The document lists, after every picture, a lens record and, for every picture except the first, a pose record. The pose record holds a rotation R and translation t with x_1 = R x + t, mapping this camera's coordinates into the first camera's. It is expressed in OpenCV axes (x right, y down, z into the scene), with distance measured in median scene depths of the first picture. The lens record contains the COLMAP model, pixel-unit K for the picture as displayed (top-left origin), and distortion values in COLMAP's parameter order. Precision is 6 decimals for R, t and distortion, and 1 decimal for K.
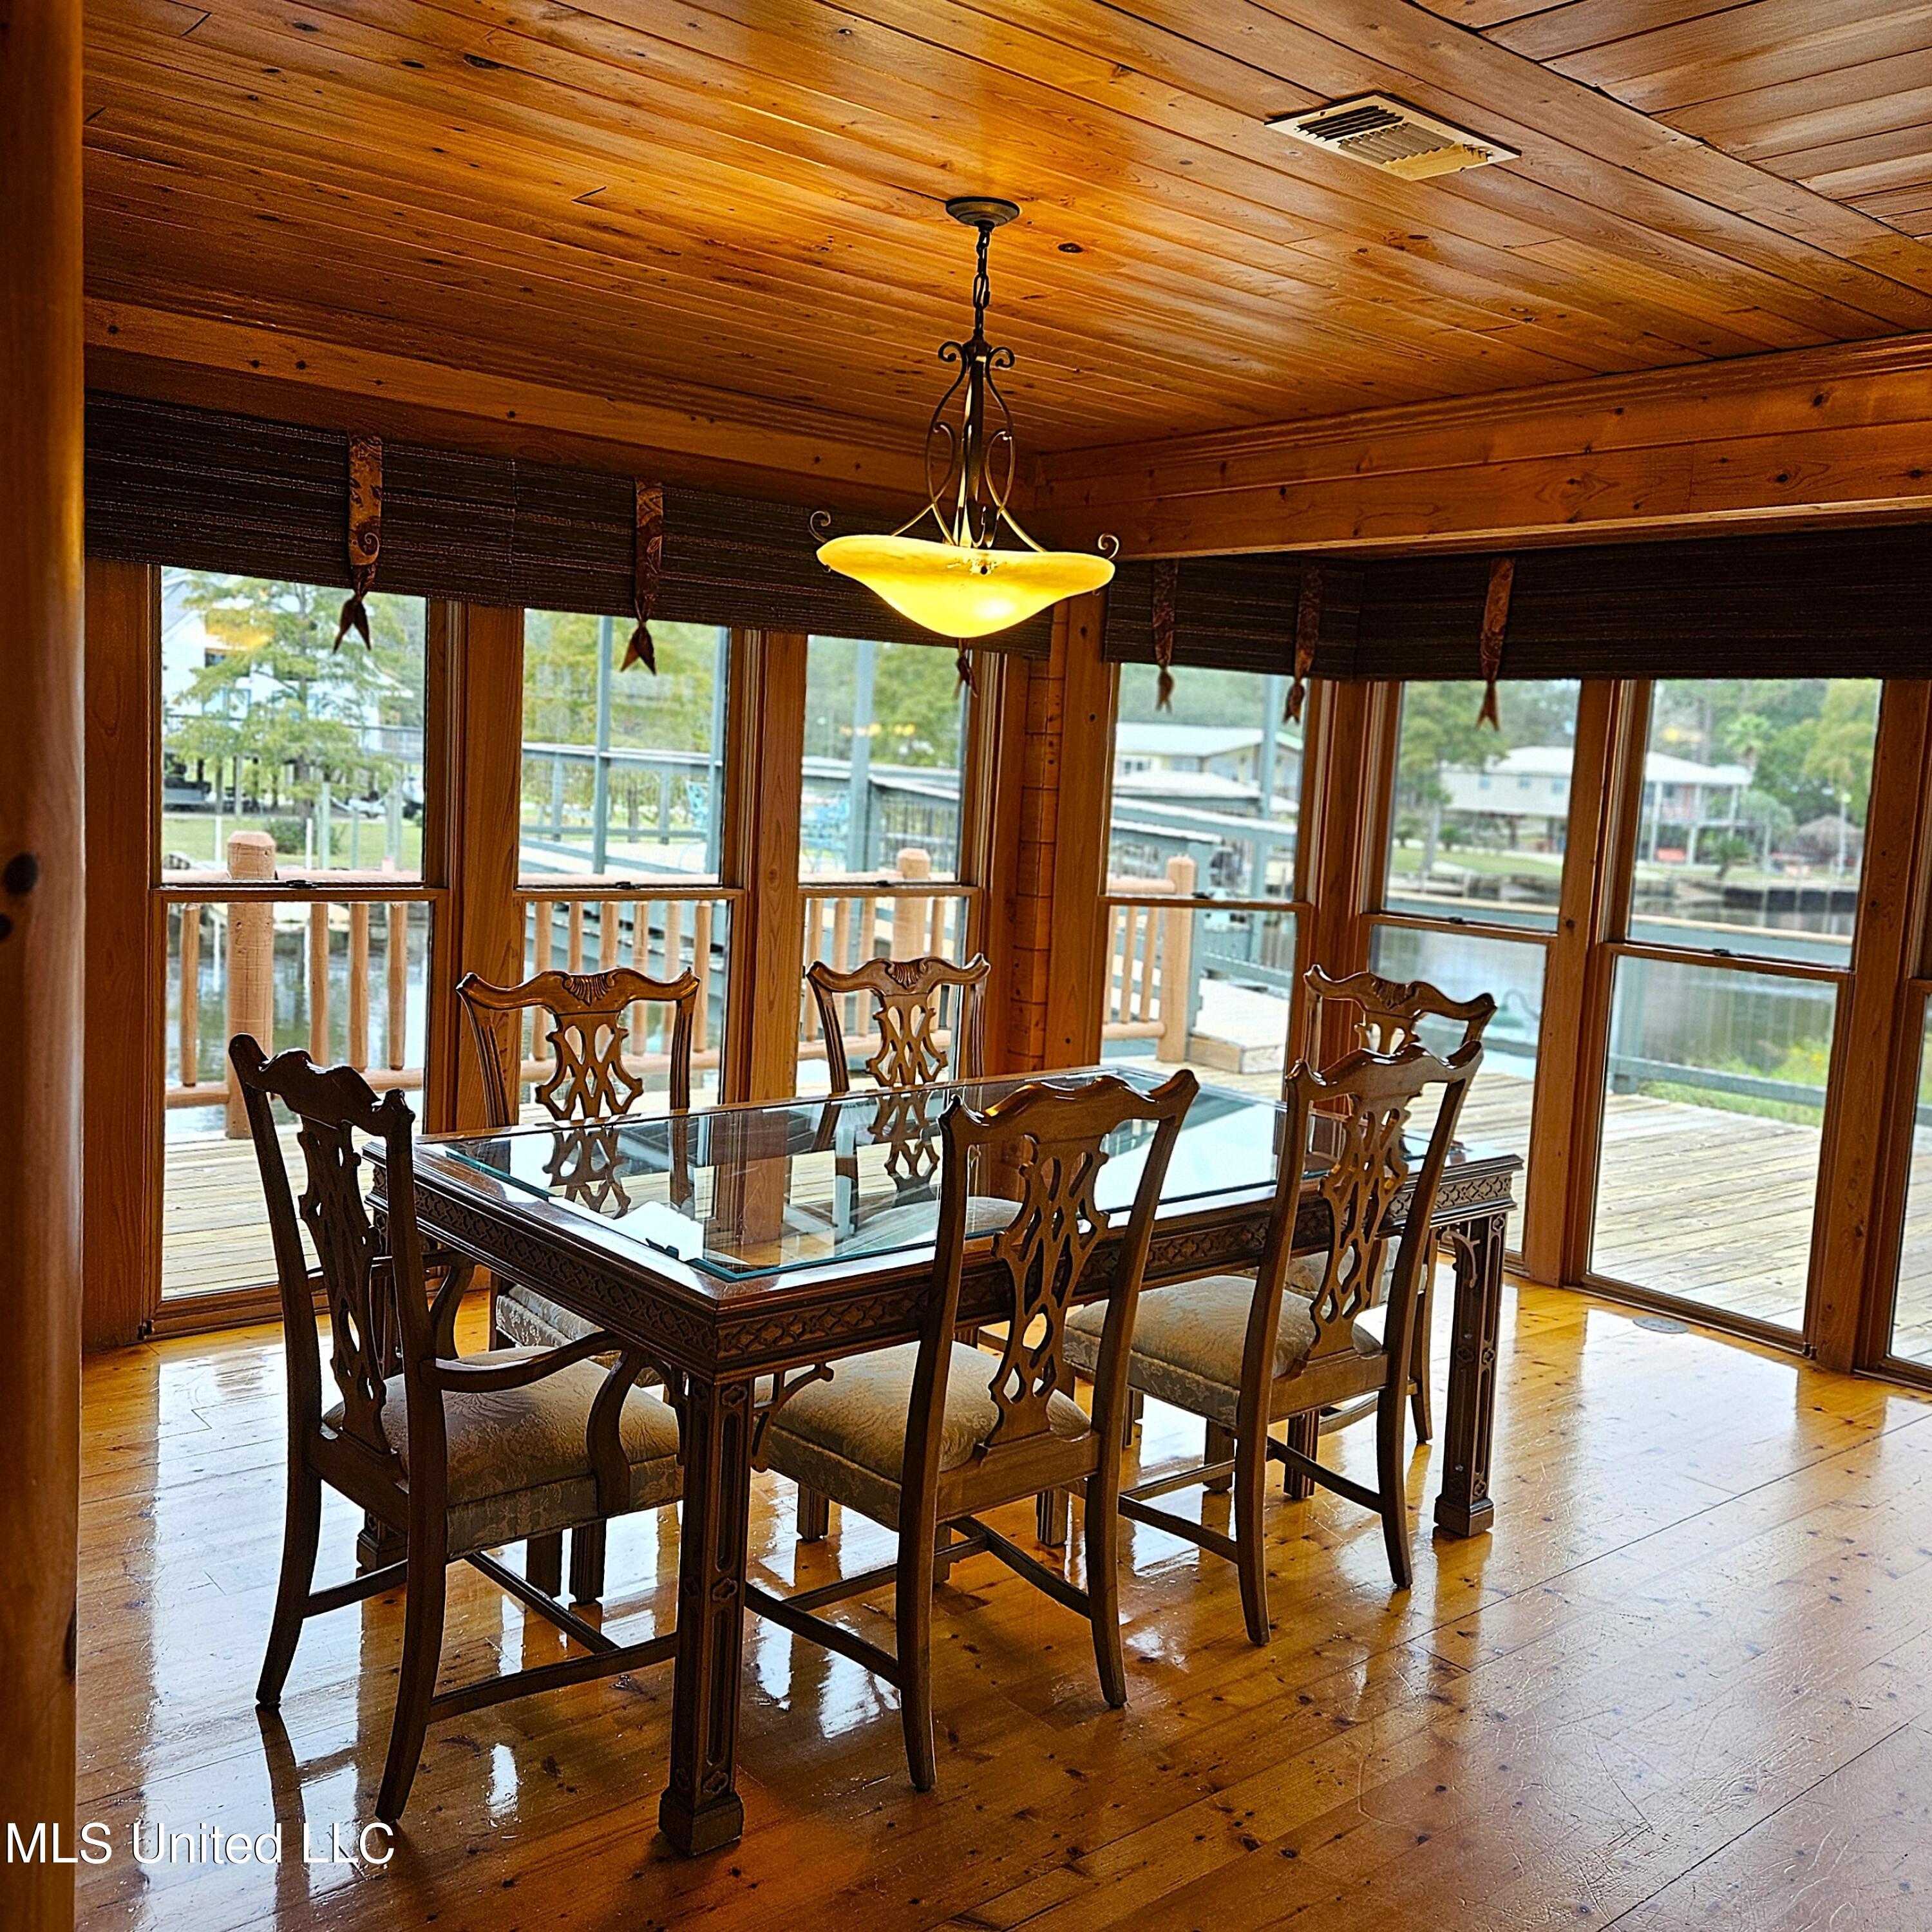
lens RADIAL K [[1797.5, 0, 966.0], [0, 1797.5, 966.0], [0, 0, 1]] dist [0.073232, -0.085527]
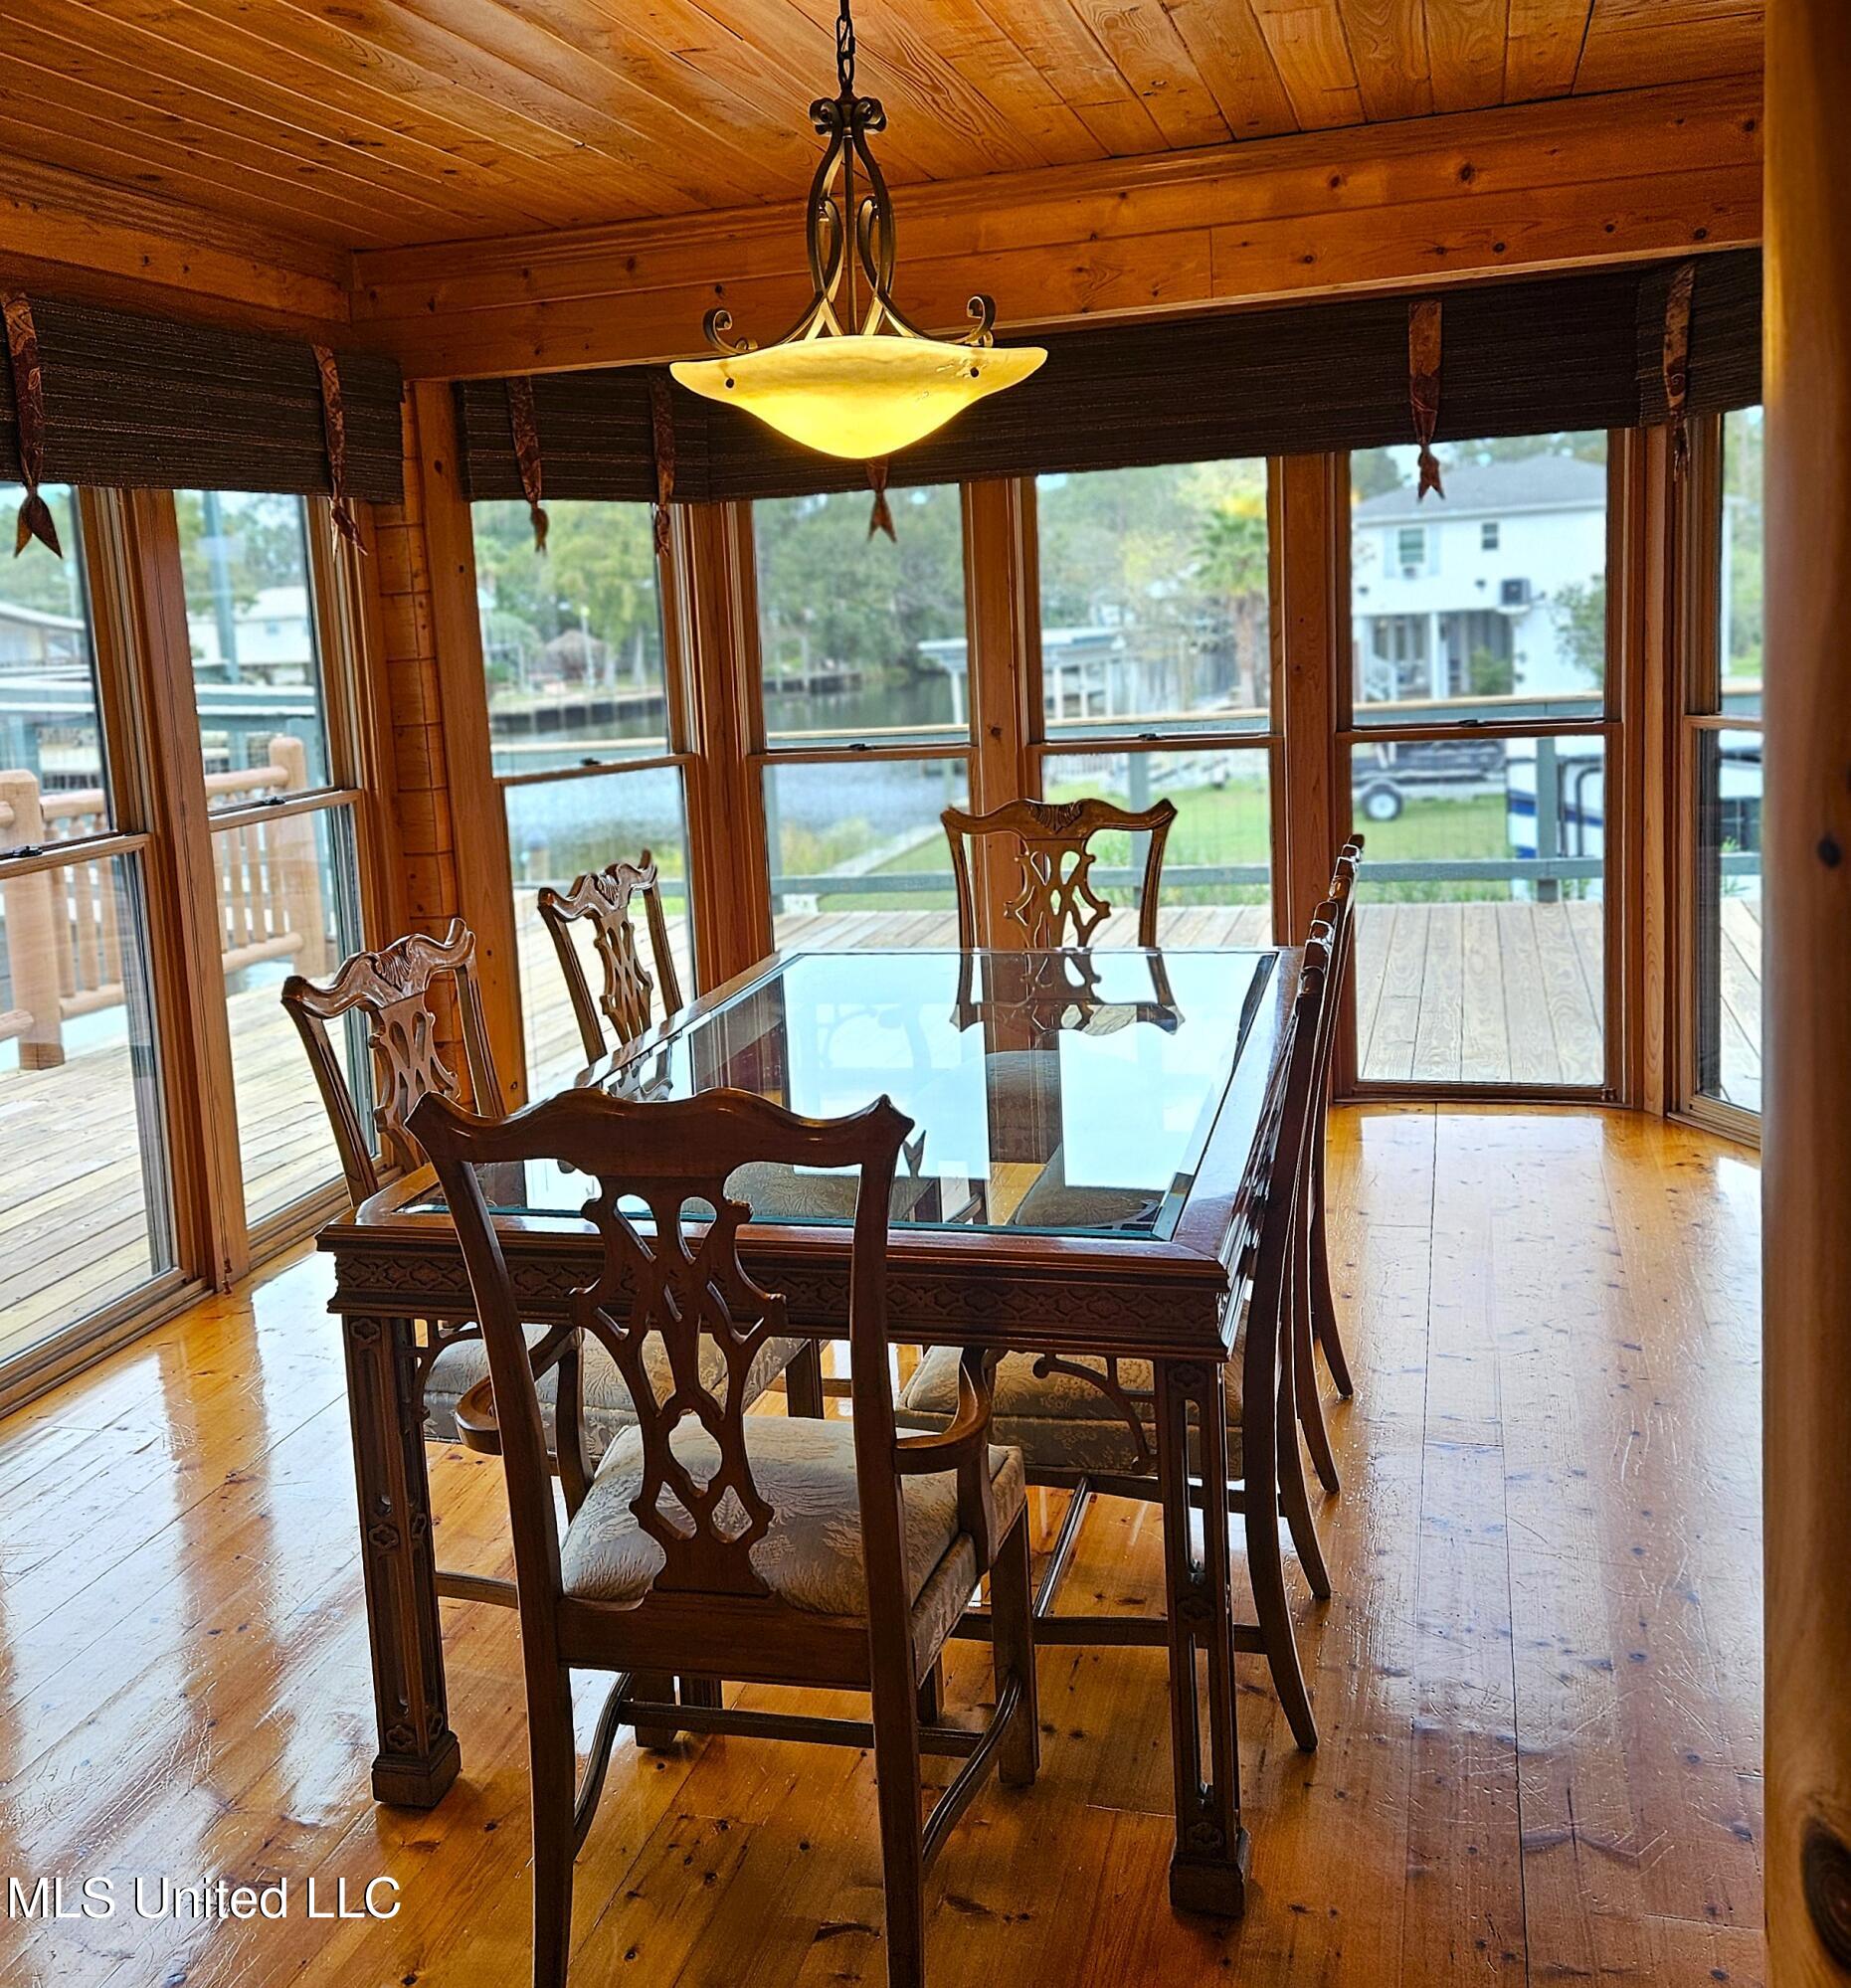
lens RADIAL K [[1970.7, 0, 921.3], [0, 1970.7, 864.4], [0, 0, 1]] dist [0.075407, -0.026642]
pose [[0.844941, -0.174759, 0.505504, -0.247049], [0.165696, 0.984145, 0.063274, -0.026066], [-0.508547, 0.030298, 0.860501, 0.104119]]
